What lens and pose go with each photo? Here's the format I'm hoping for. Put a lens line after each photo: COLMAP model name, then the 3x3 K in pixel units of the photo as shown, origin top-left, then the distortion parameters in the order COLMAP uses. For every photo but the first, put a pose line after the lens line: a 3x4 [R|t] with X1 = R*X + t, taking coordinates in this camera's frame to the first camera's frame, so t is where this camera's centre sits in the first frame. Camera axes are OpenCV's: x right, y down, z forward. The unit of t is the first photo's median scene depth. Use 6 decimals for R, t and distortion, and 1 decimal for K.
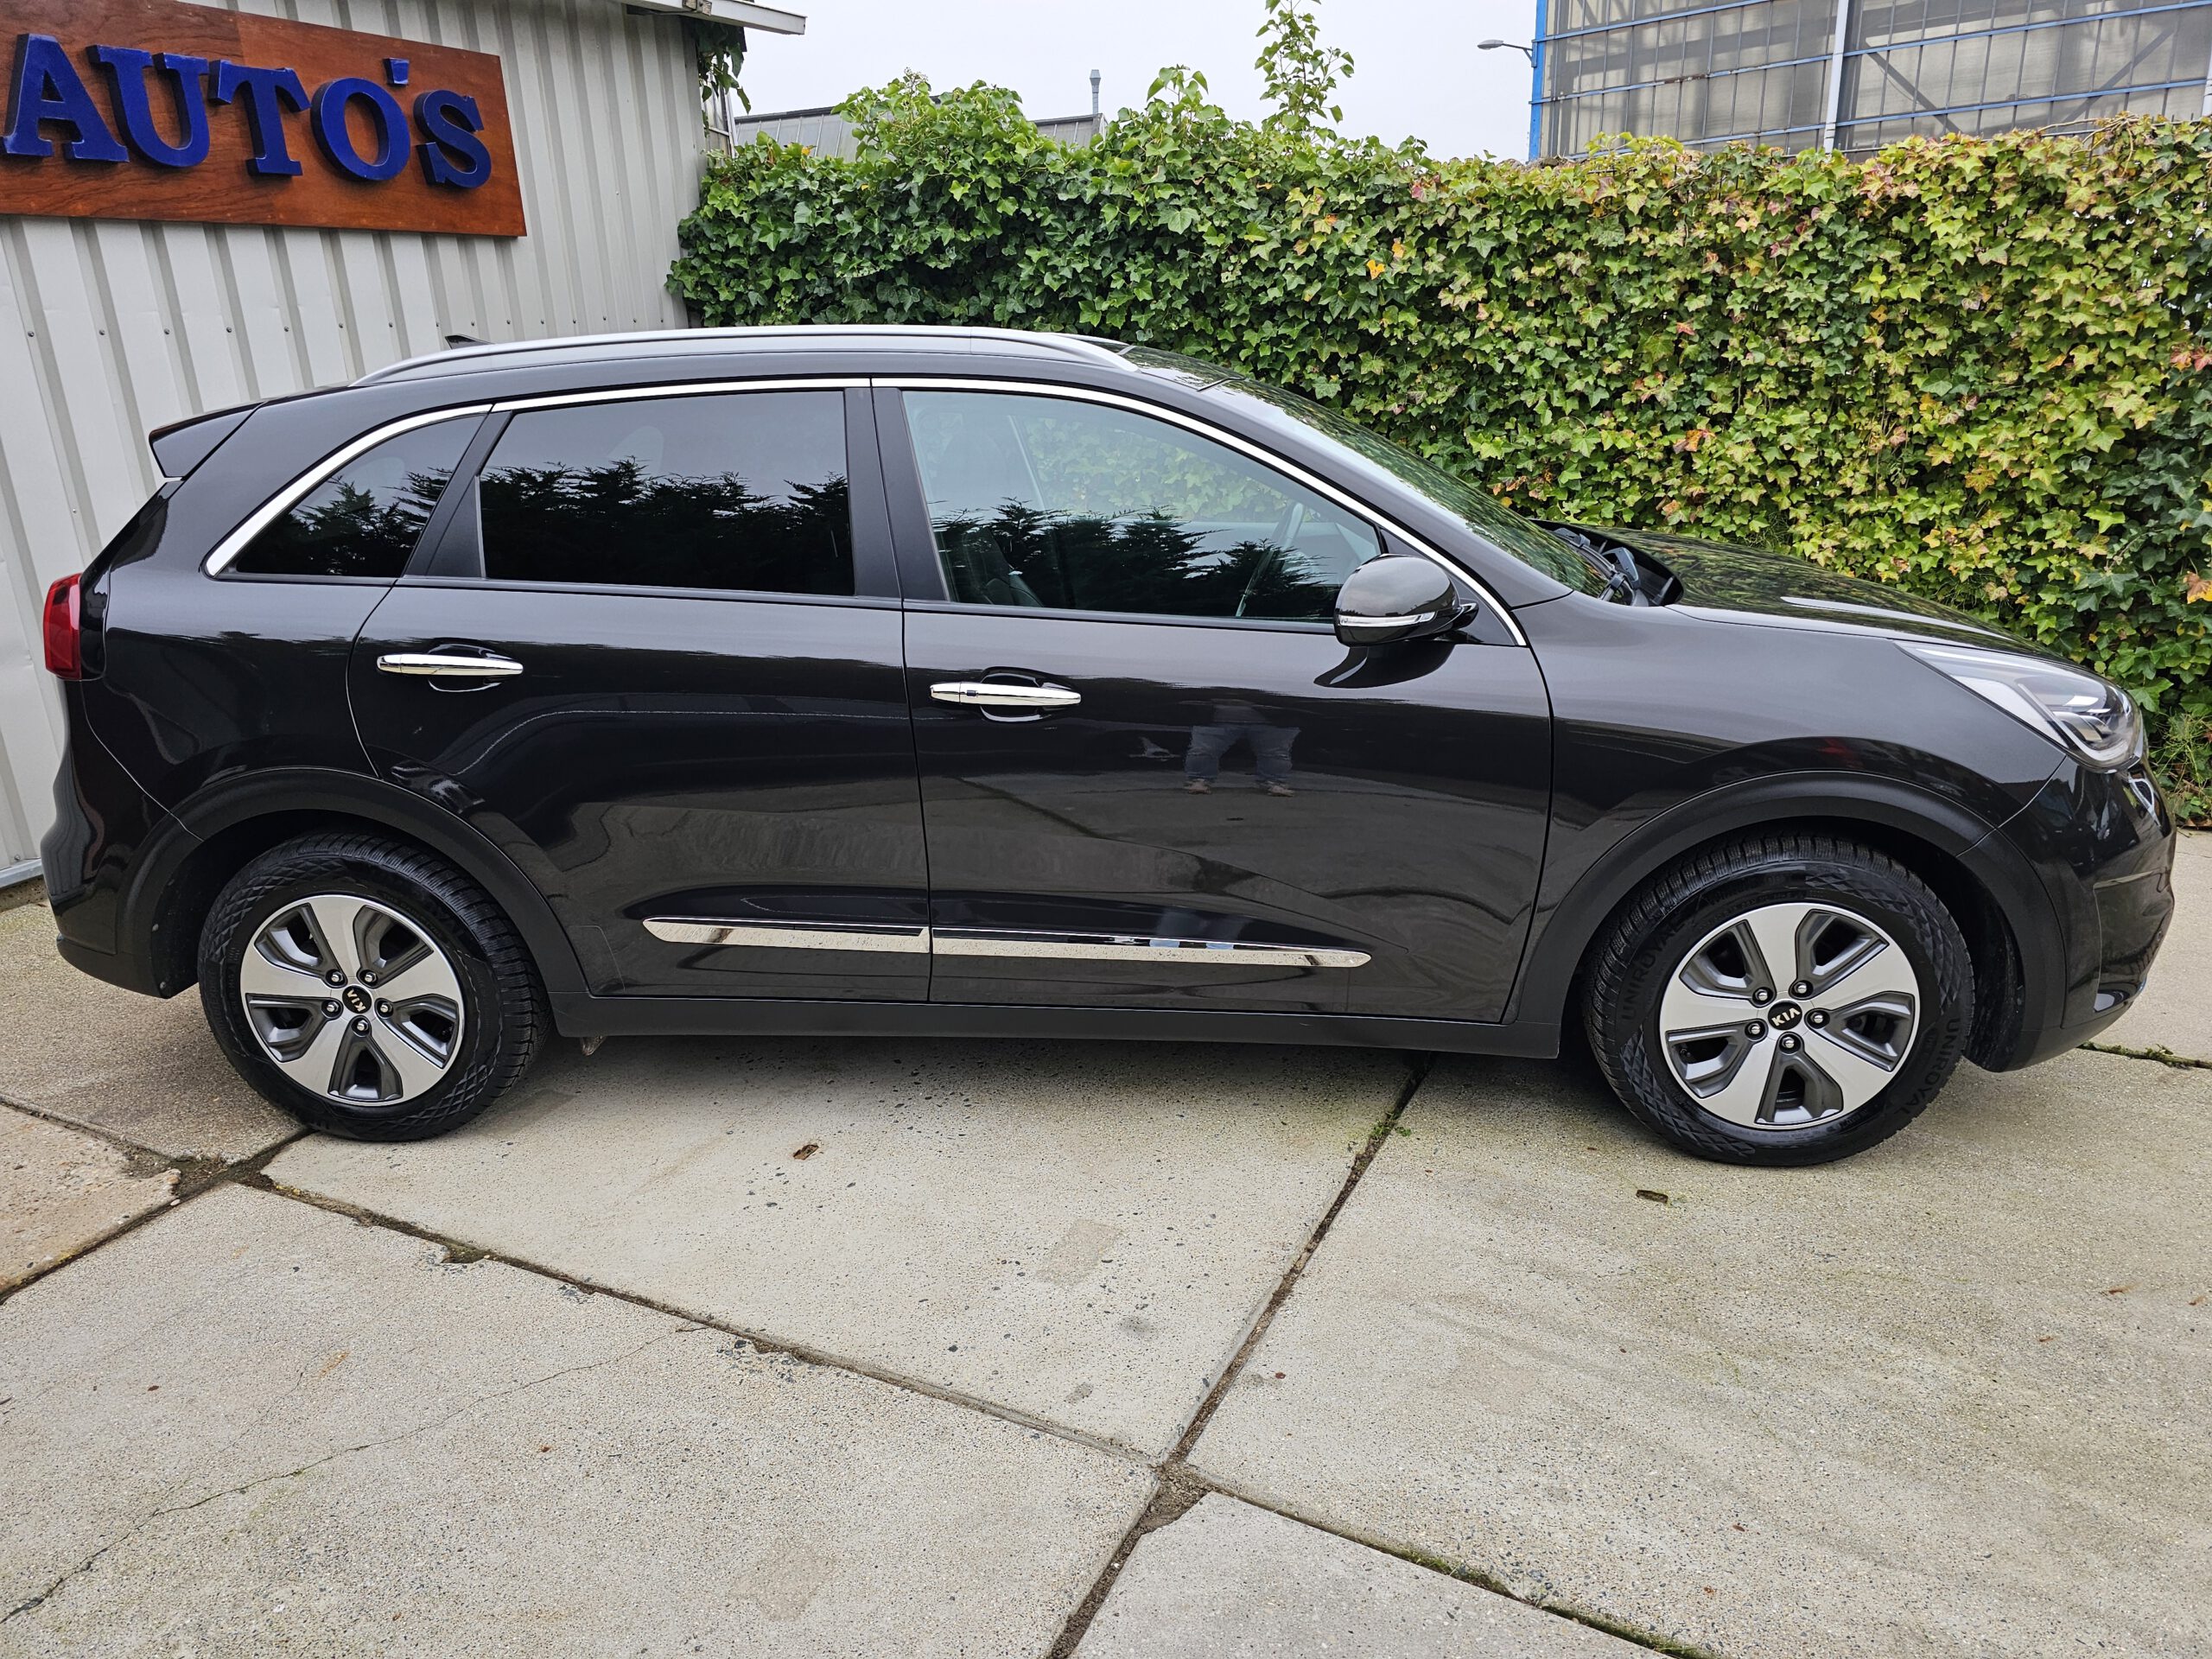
lens RADIAL K [[1490.4, 0, 1127.1], [0, 1490.4, 836.5], [0, 0, 1]] dist [0.036956, -0.035395]
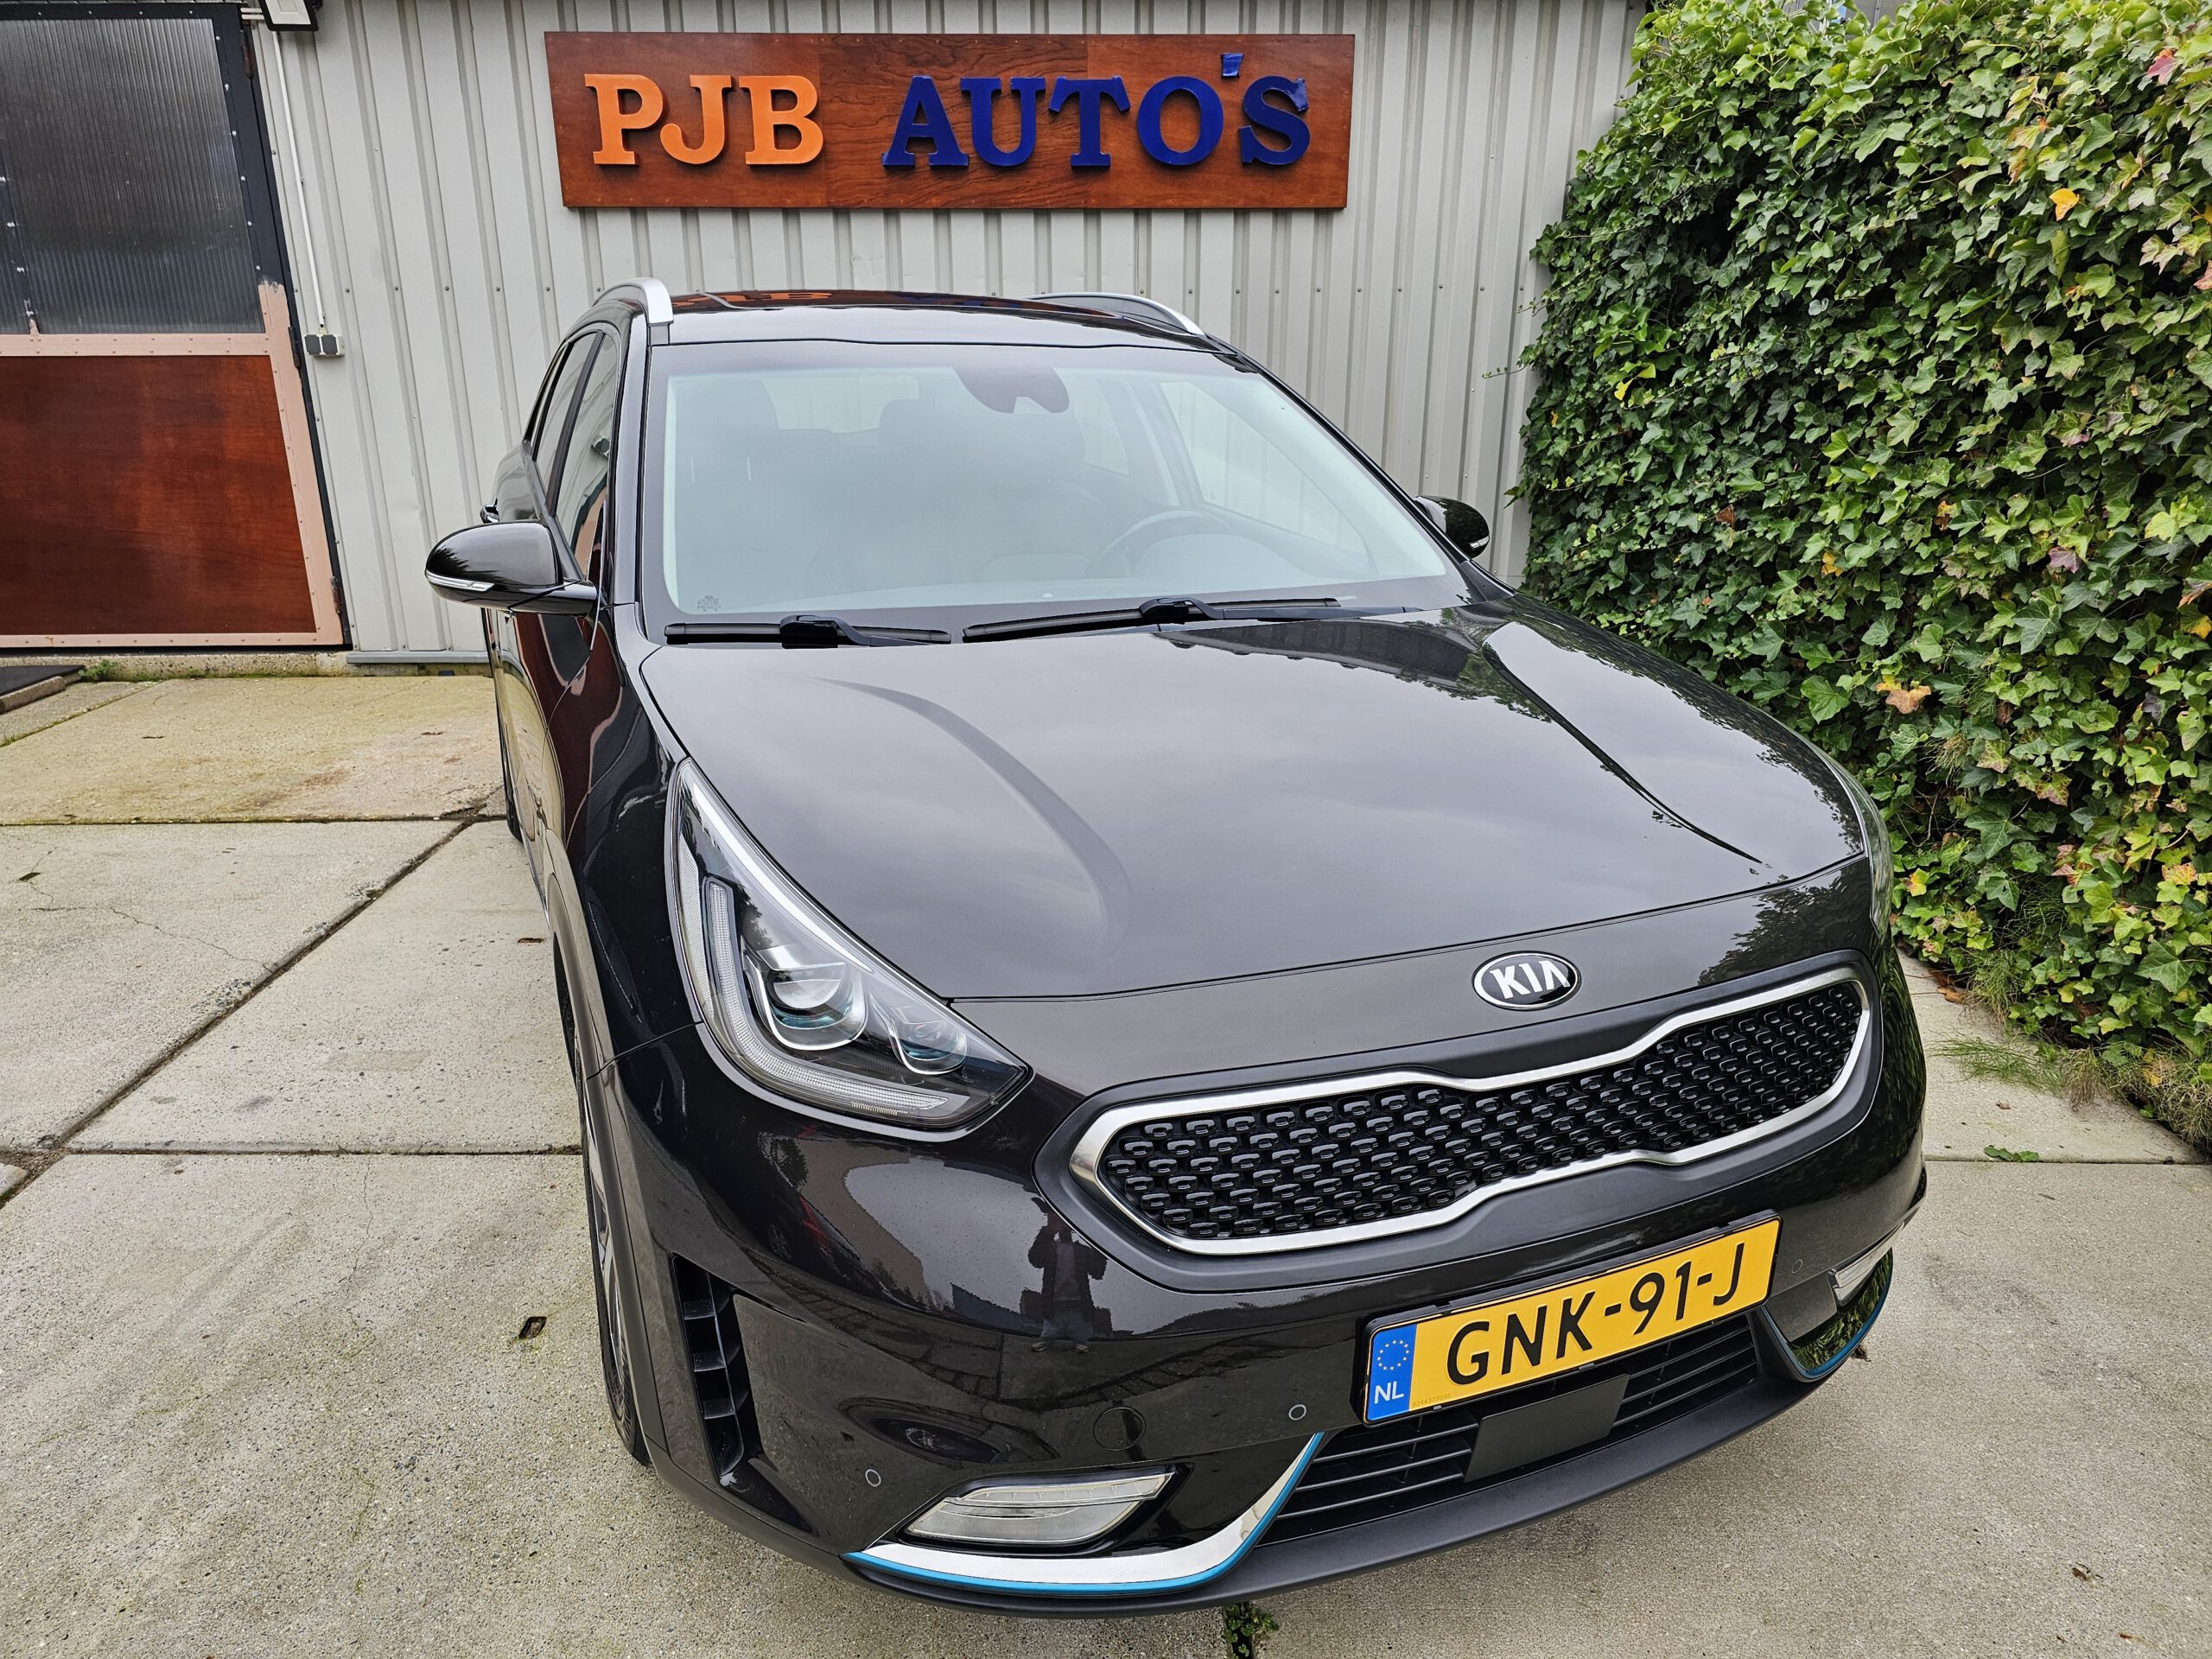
lens RADIAL K [[1490.4, 0, 1102.0], [0, 1490.4, 843.1], [0, 0, 1]] dist [0.036956, -0.035395]
pose [[0.459559, 0.312518, -0.831347, 0.614793], [-0.299097, 0.935828, 0.186457, -0.146131], [0.836269, 0.162965, 0.523541, 0.435669]]
